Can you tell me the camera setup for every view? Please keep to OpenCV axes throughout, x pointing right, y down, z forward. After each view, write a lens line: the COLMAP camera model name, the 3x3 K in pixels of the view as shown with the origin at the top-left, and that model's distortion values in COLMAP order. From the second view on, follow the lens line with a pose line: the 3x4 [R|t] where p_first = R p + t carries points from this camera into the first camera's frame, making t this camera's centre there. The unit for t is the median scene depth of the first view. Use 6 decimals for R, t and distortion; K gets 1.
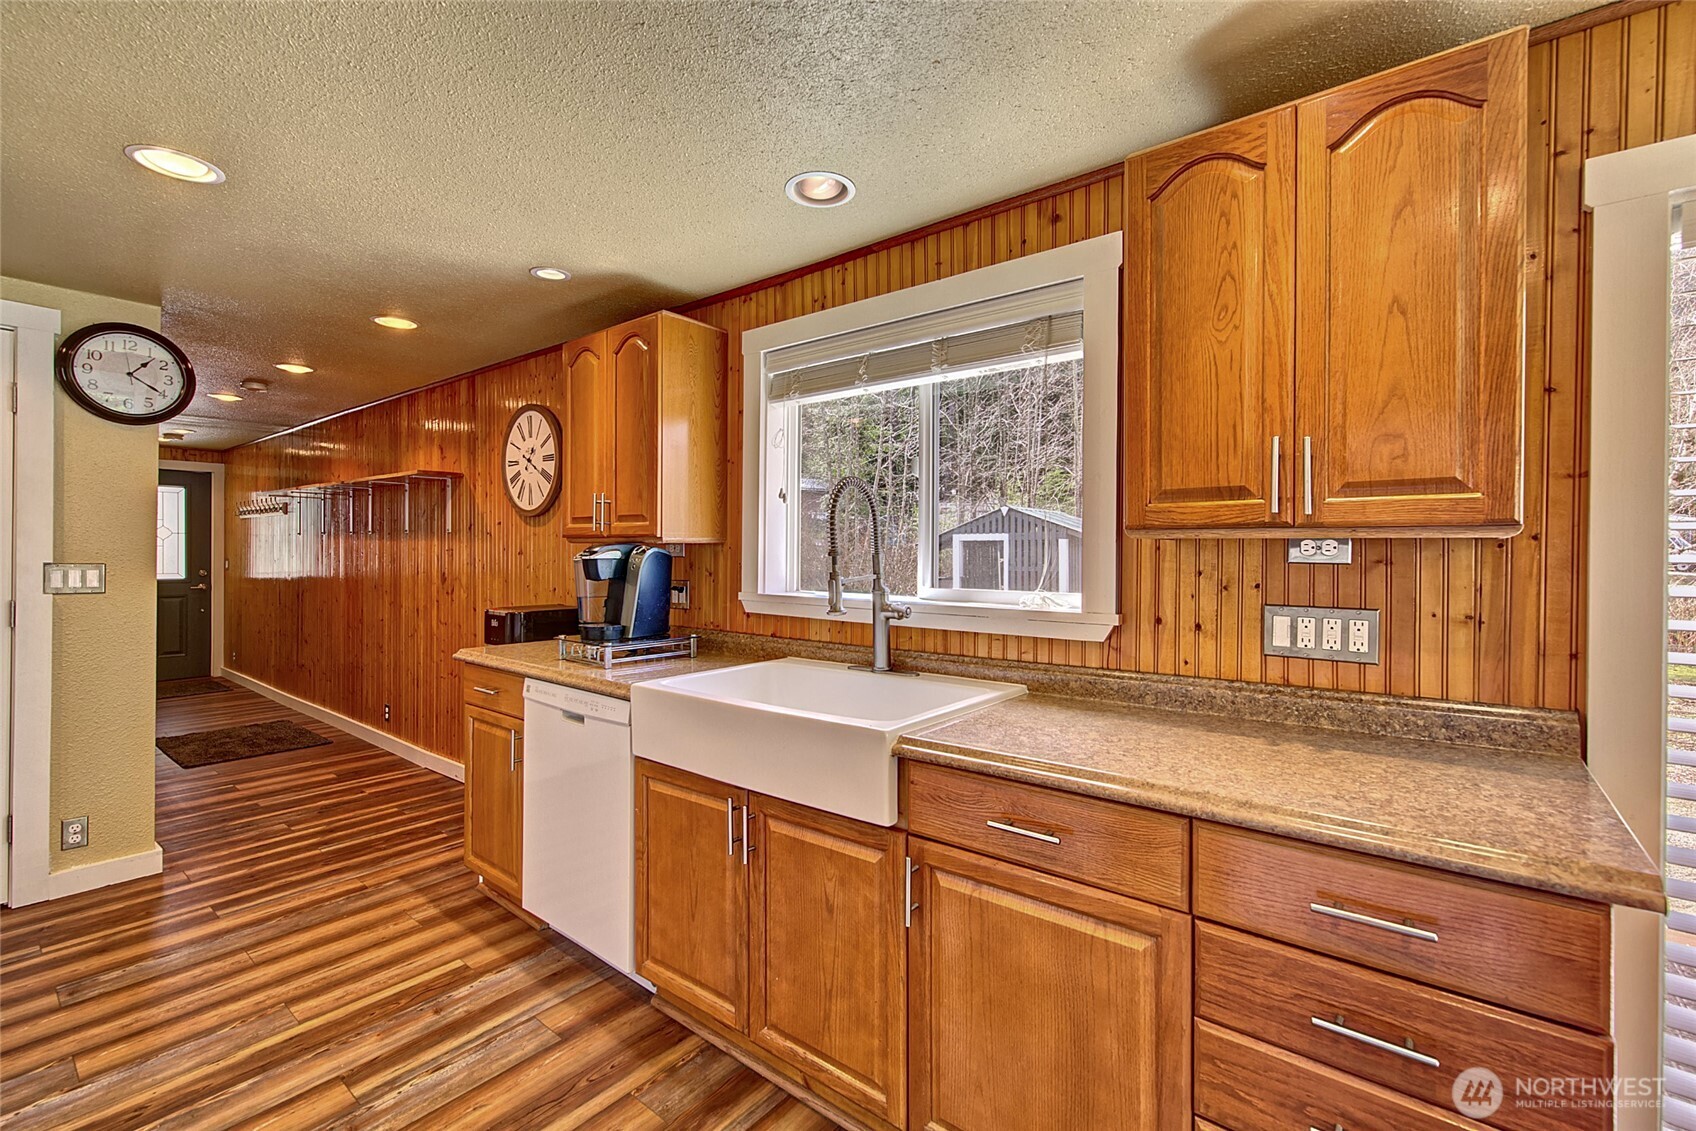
lens RADIAL K [[726.5, 0, 850.0], [0, 726.5, 560.2], [0, 0, 1]] dist [0.003148, -0.000162]
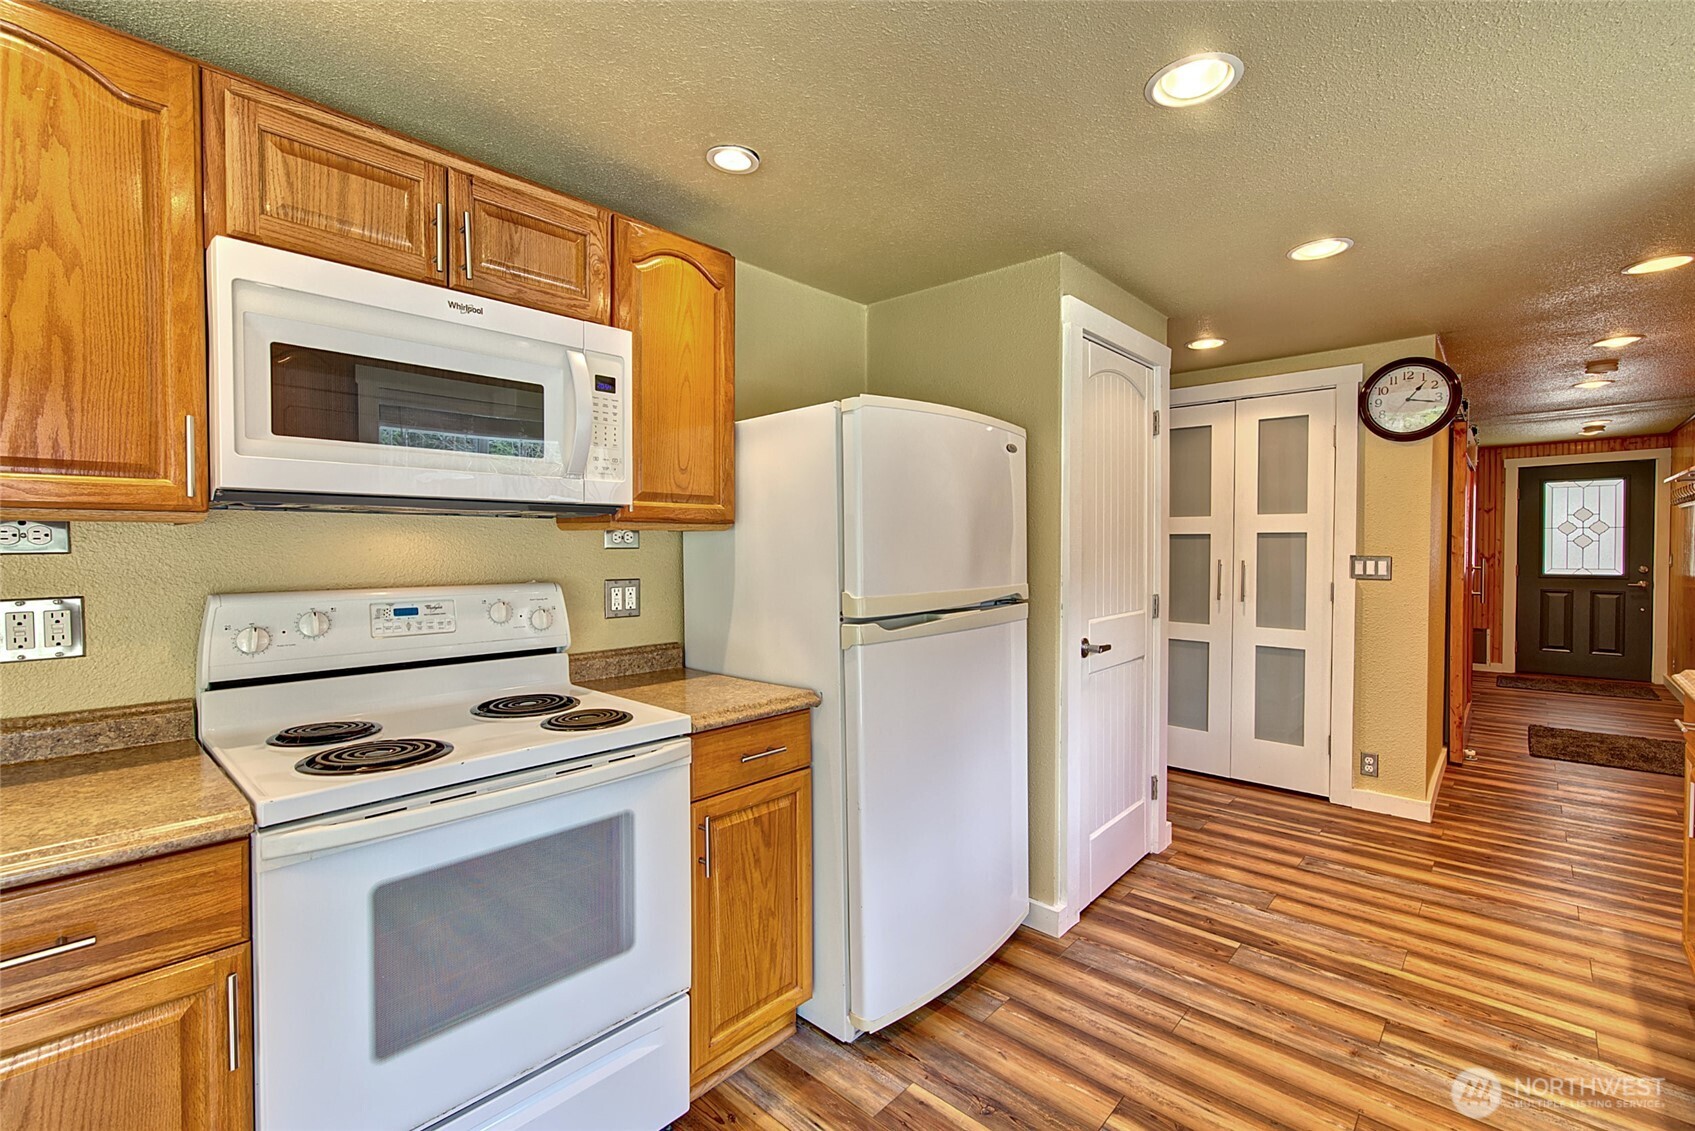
lens RADIAL K [[737.6, 0, 853.3], [0, 737.6, 559.9], [0, 0, 1]] dist [-0.000522, -0.000199]
pose [[-0.067599, 0.009713, -0.997665, 0.325151], [-0.004212, 0.999941, 0.010020, 0.002042], [0.997704, 0.004879, -0.067554, 0.185577]]
